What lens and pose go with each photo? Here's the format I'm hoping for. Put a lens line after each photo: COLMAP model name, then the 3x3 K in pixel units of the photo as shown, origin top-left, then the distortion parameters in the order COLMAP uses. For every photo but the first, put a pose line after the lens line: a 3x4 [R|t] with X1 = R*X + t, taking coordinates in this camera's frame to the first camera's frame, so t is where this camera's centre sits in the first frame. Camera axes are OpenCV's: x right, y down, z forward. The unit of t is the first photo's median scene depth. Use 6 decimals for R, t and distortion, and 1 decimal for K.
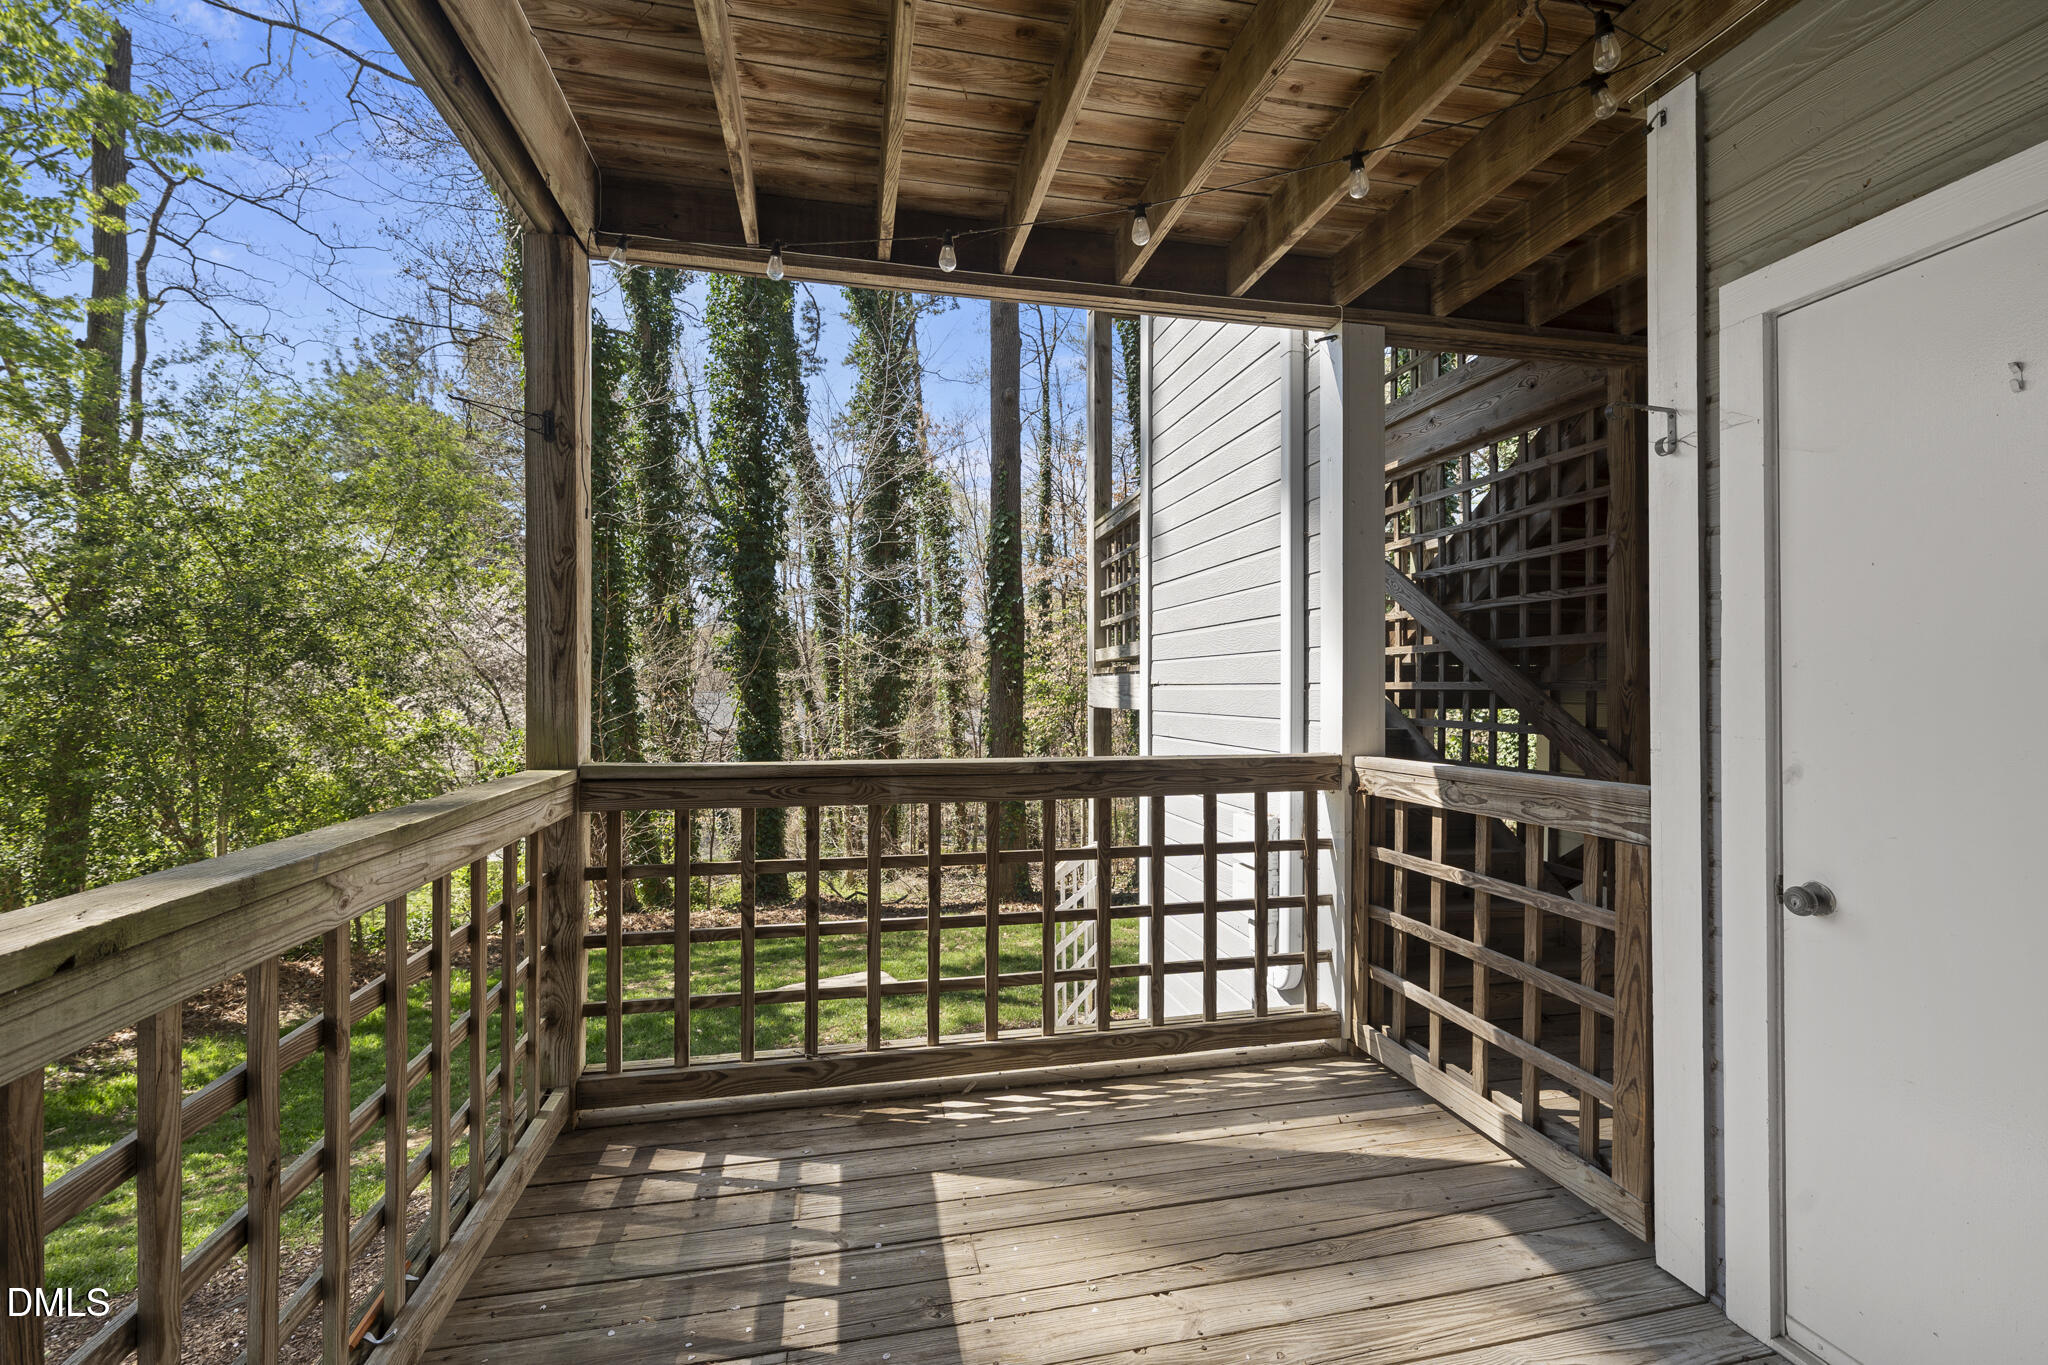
lens RADIAL K [[888.6, 0, 1042.8], [0, 888.6, 681.2], [0, 0, 1]] dist [0.002270, 0.000035]
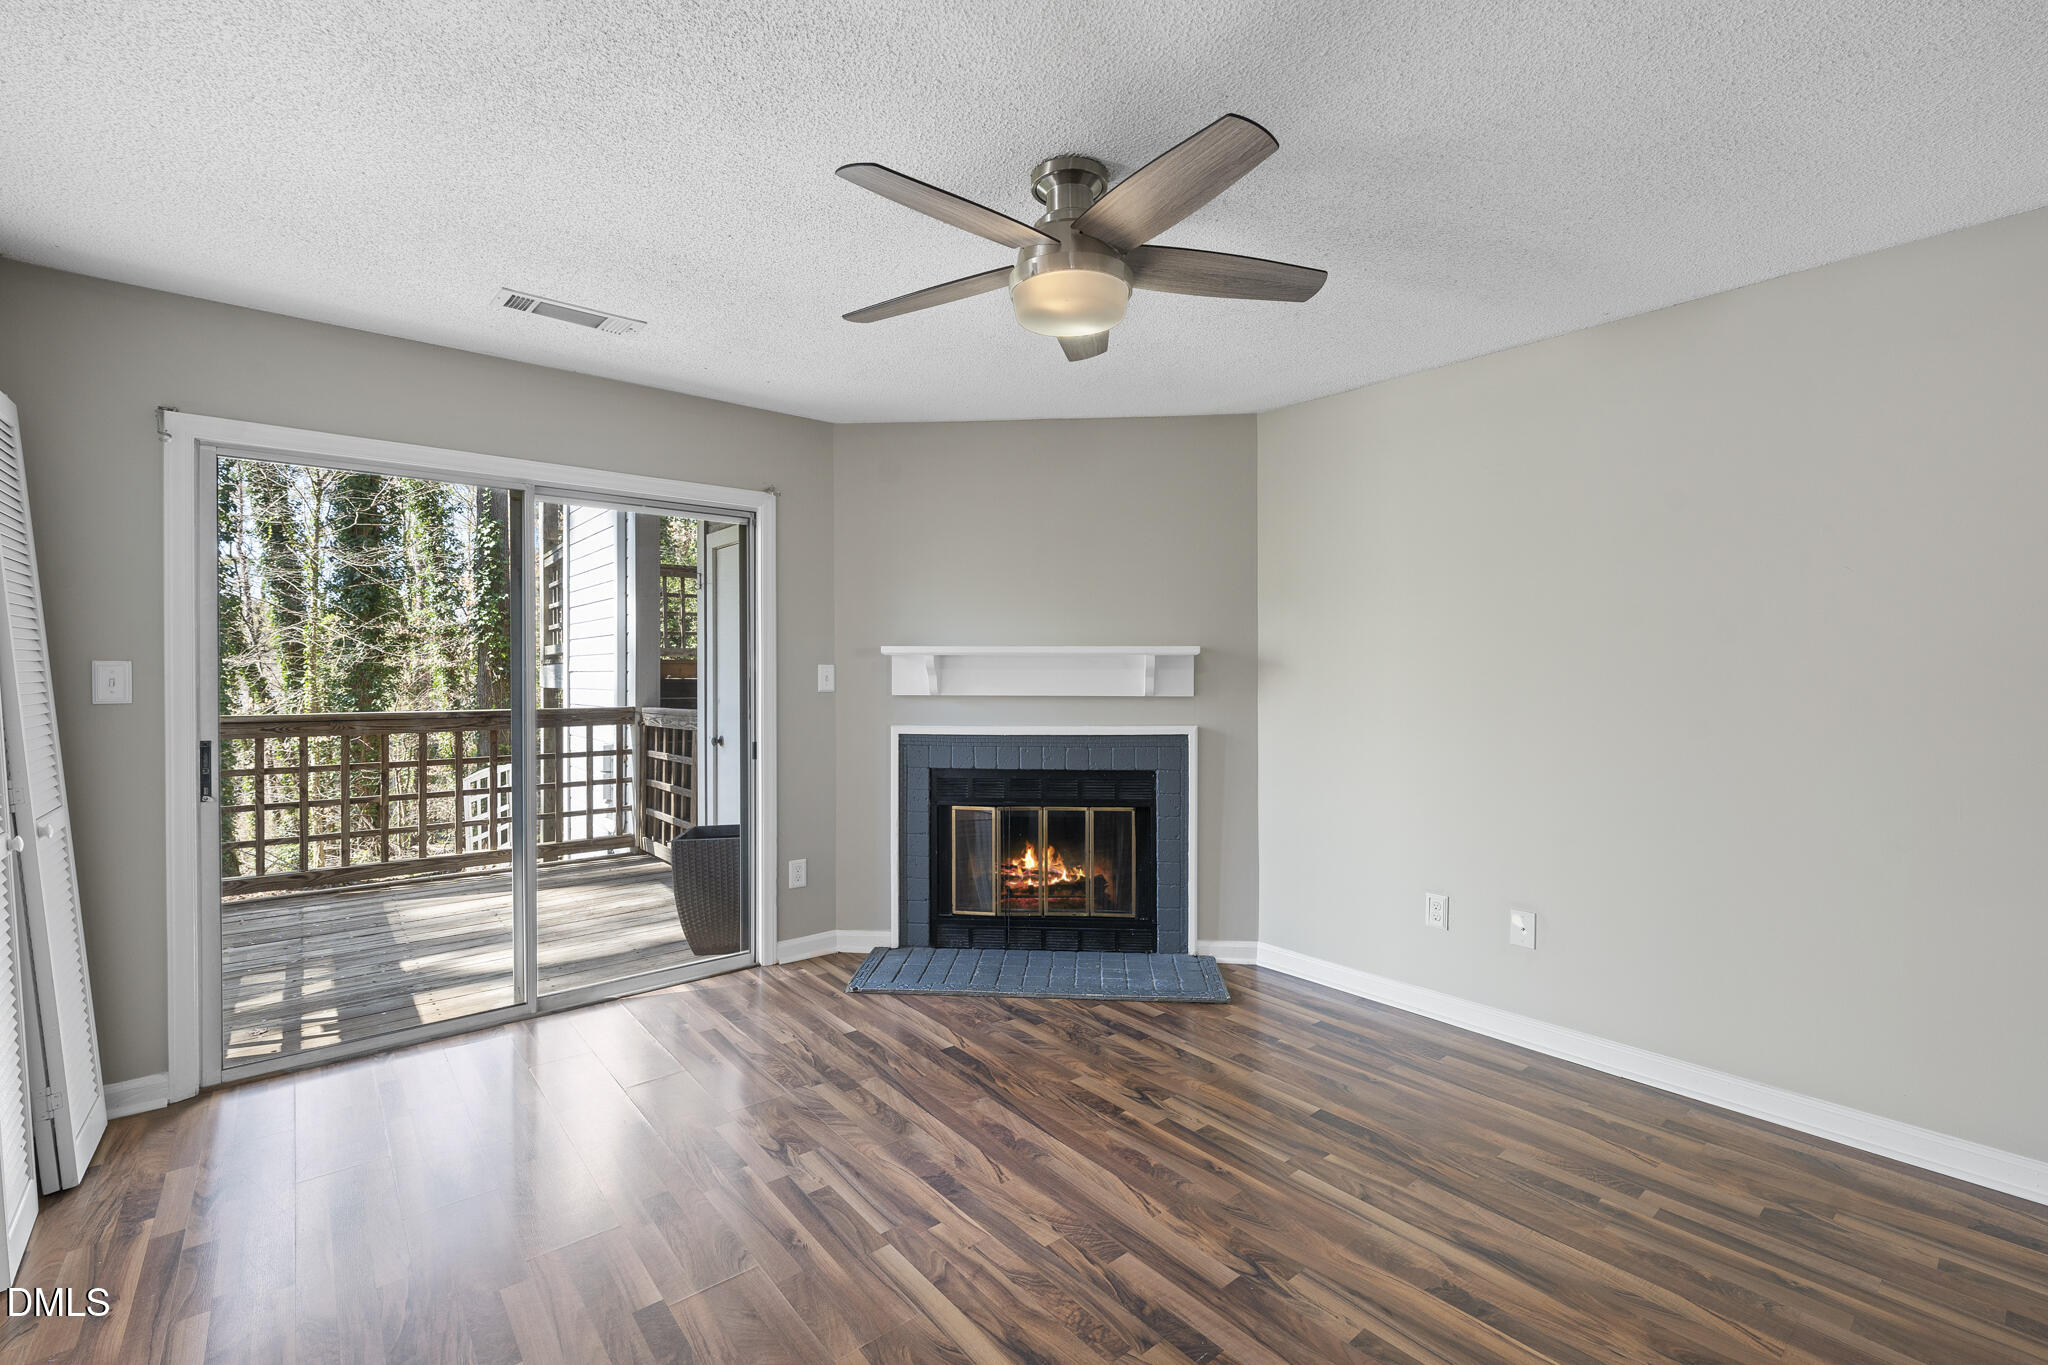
lens RADIAL K [[868.2, 0, 1032.2], [0, 868.2, 683.3], [0, 0, 1]] dist [0.002099, -0.000769]
pose [[0.888744, -0.004731, 0.458380, 0.039774], [-0.003260, 0.999856, 0.016640, -0.001051], [-0.458393, -0.016283, 0.888601, -0.198396]]
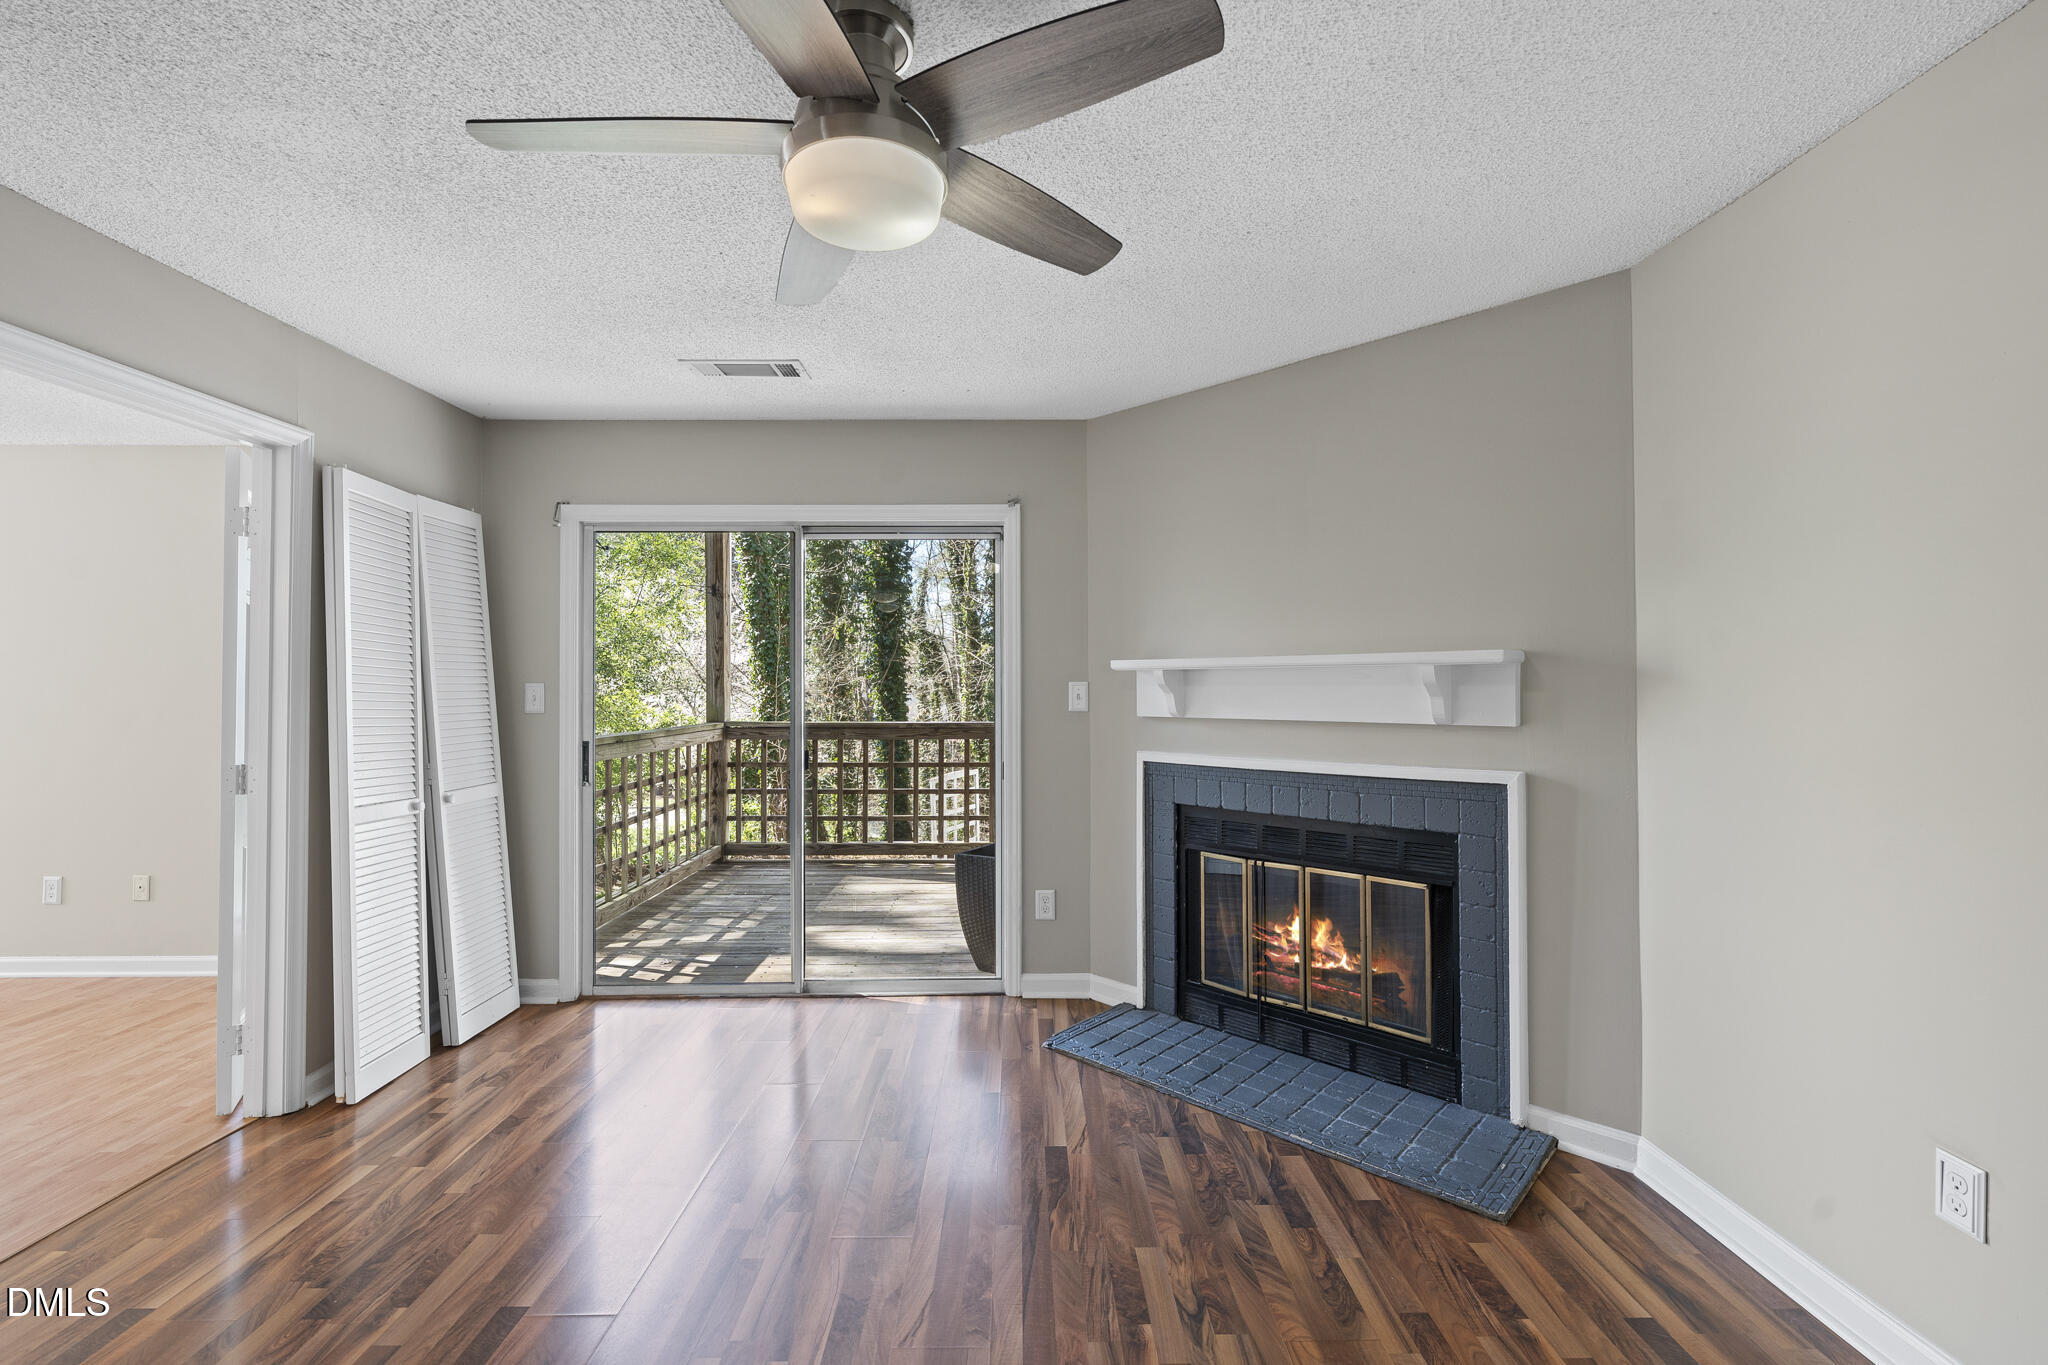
lens RADIAL K [[868.2, 0, 1031.9], [0, 868.2, 682.6], [0, 0, 1]] dist [0.002099, -0.000769]
pose [[0.979081, -0.002239, -0.203459, 0.120957], [0.001821, 0.999996, -0.002244, -0.001297], [0.203464, 0.001826, 0.979081, -0.180500]]
